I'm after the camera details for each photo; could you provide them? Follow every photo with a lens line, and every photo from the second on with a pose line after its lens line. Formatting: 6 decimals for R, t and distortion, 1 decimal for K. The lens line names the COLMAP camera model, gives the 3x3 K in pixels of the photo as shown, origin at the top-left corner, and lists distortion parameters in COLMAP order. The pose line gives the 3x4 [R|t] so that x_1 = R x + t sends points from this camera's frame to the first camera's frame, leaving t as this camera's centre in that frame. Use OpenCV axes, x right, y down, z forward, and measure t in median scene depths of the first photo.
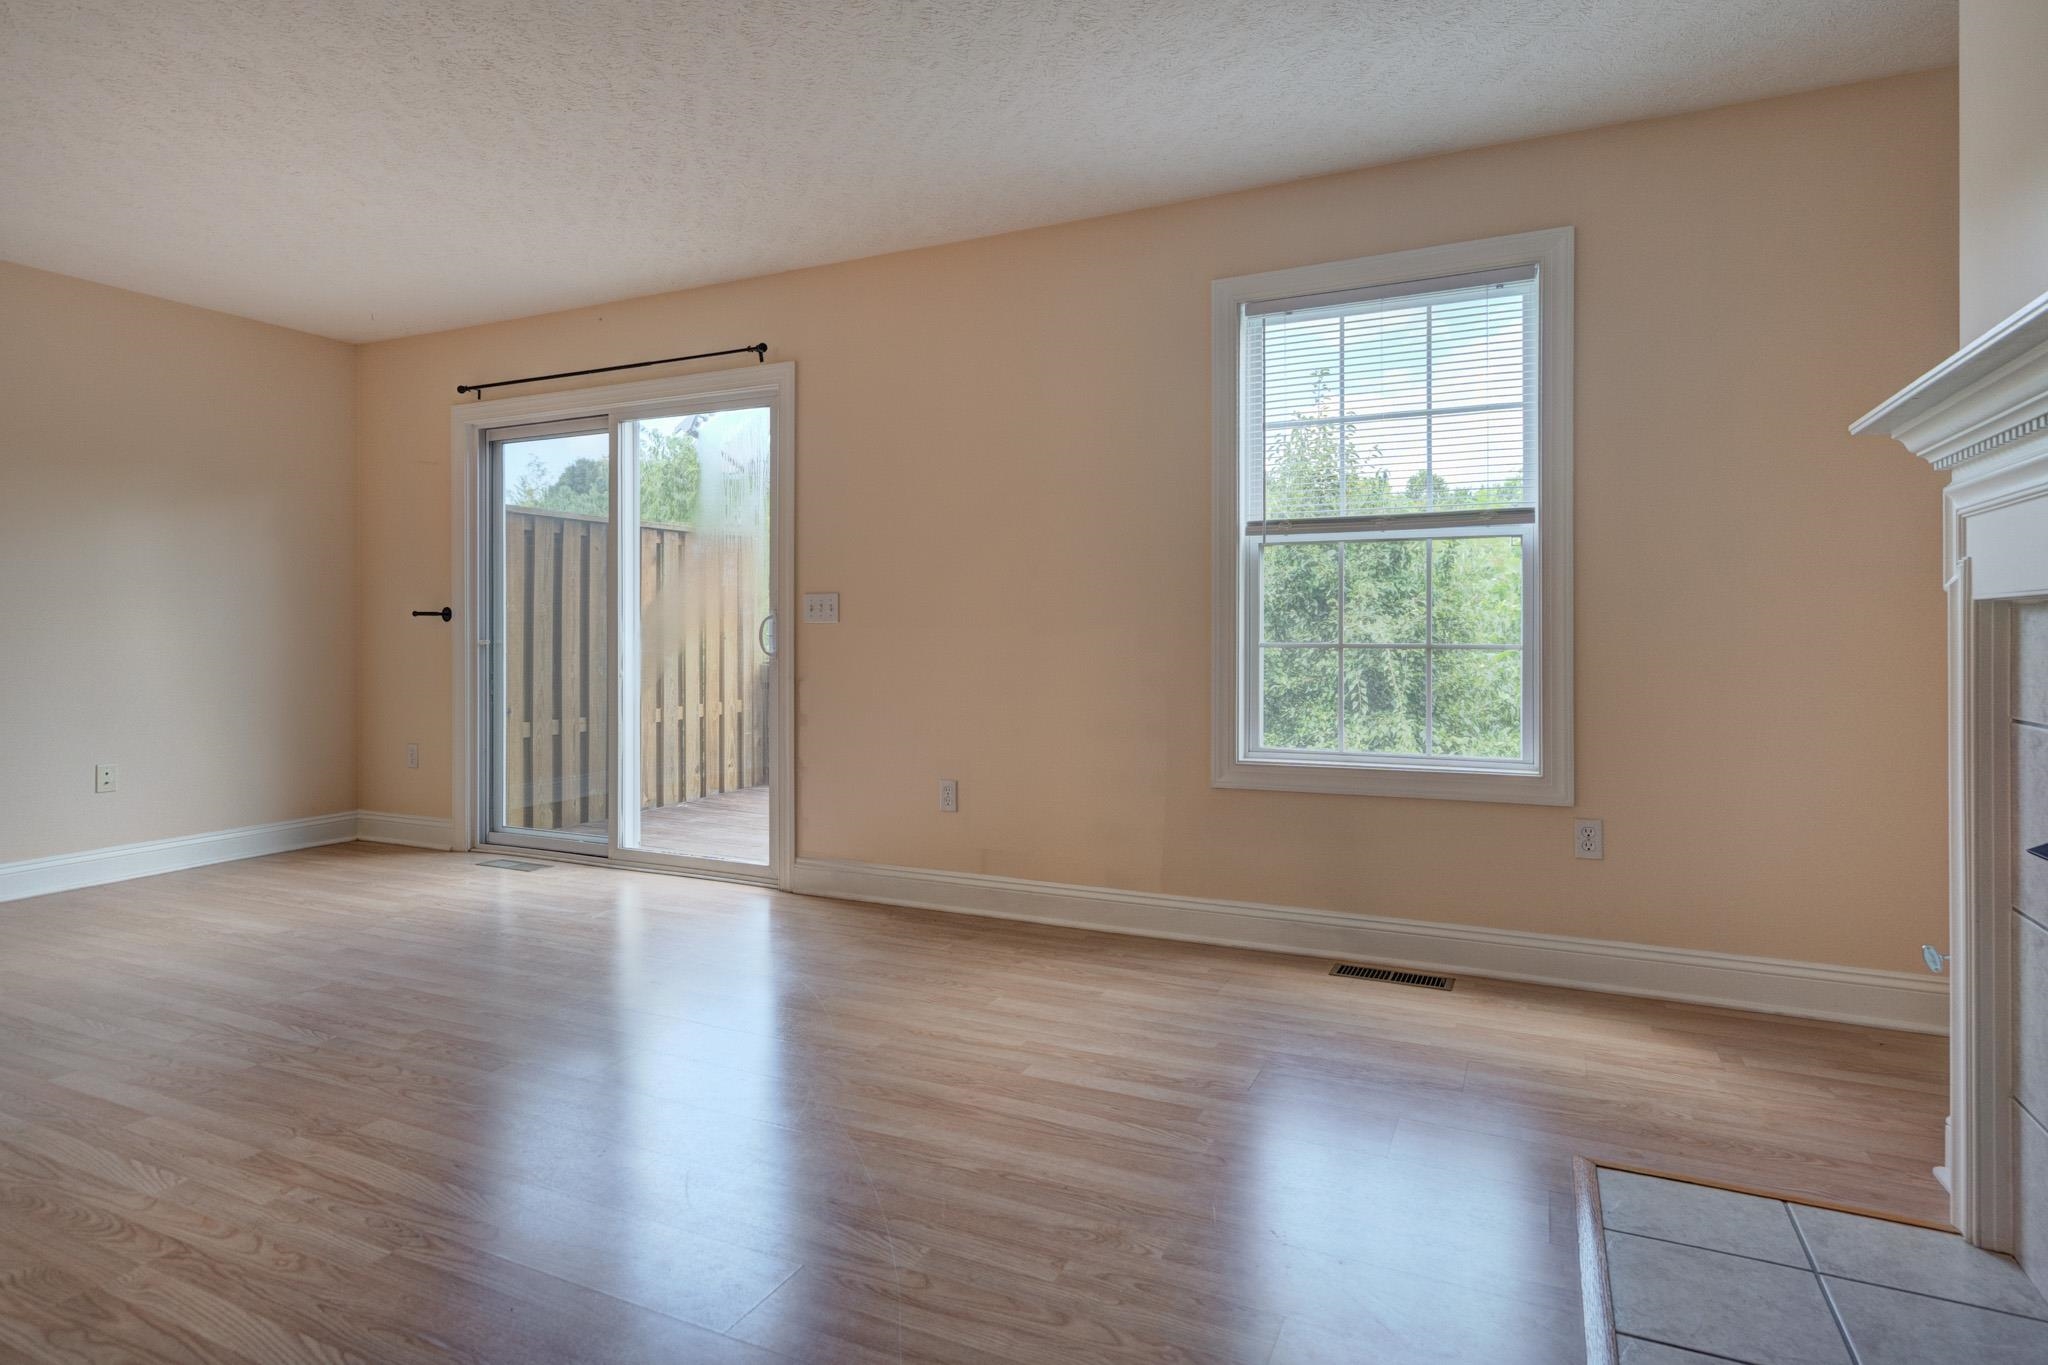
lens RADIAL K [[1102.1, 0, 1014.6], [0, 1102.1, 639.7], [0, 0, 1]] dist [0.003453, -0.001008]
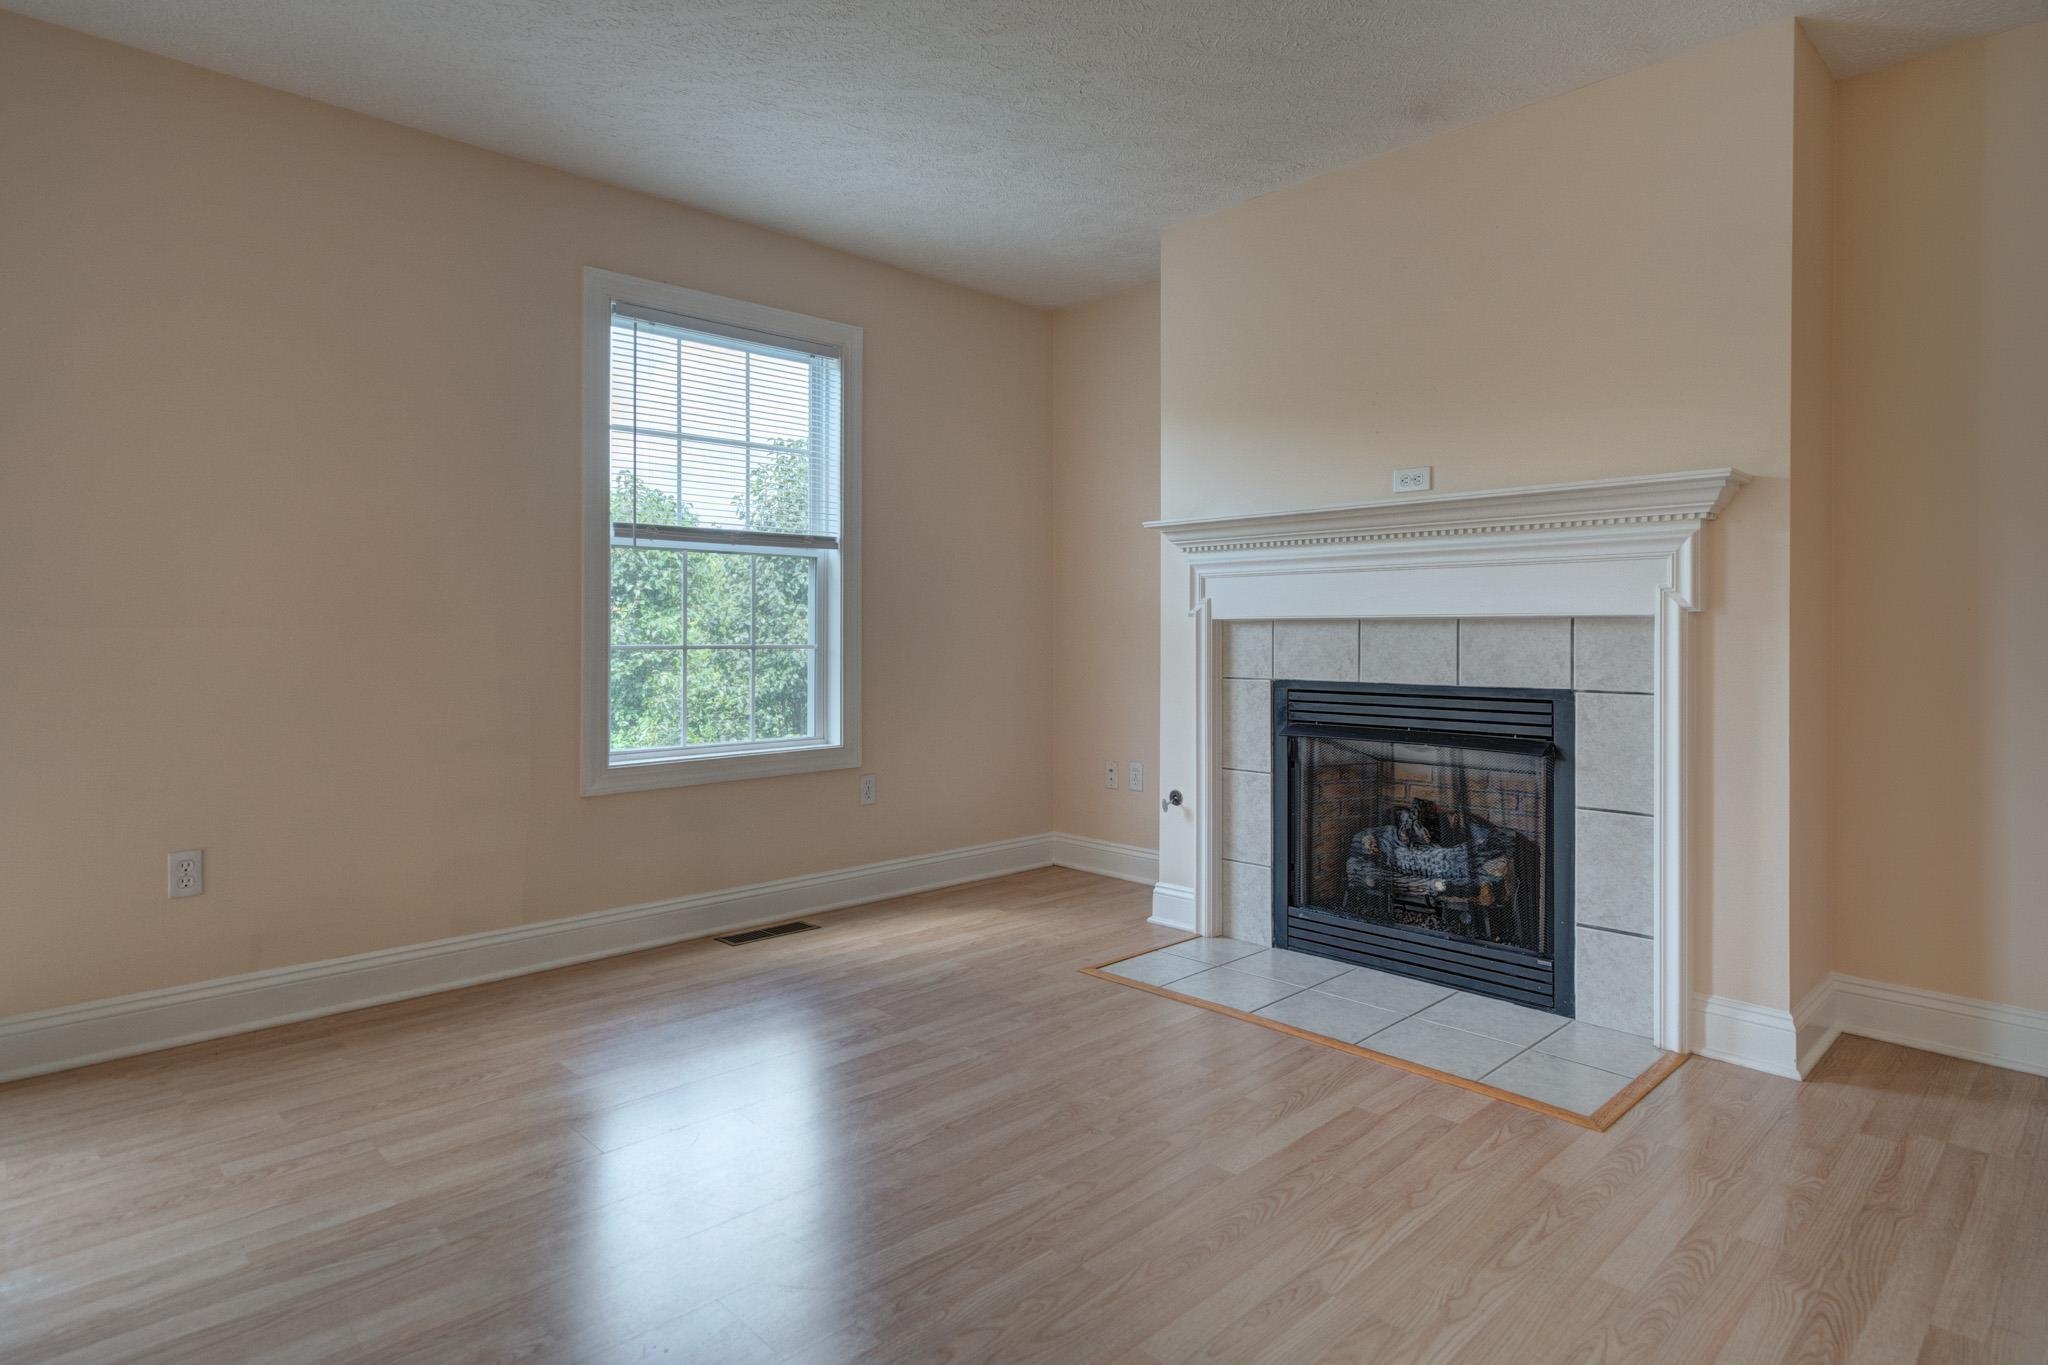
lens RADIAL K [[1102.1, 0, 1024.5], [0, 1102.1, 640.2], [0, 0, 1]] dist [0.003453, -0.001008]
pose [[0.349432, -0.003145, 0.936956, -0.600877], [0.004848, 0.999987, 0.001549, -0.001289], [-0.936949, 0.004001, 0.349443, 0.321500]]
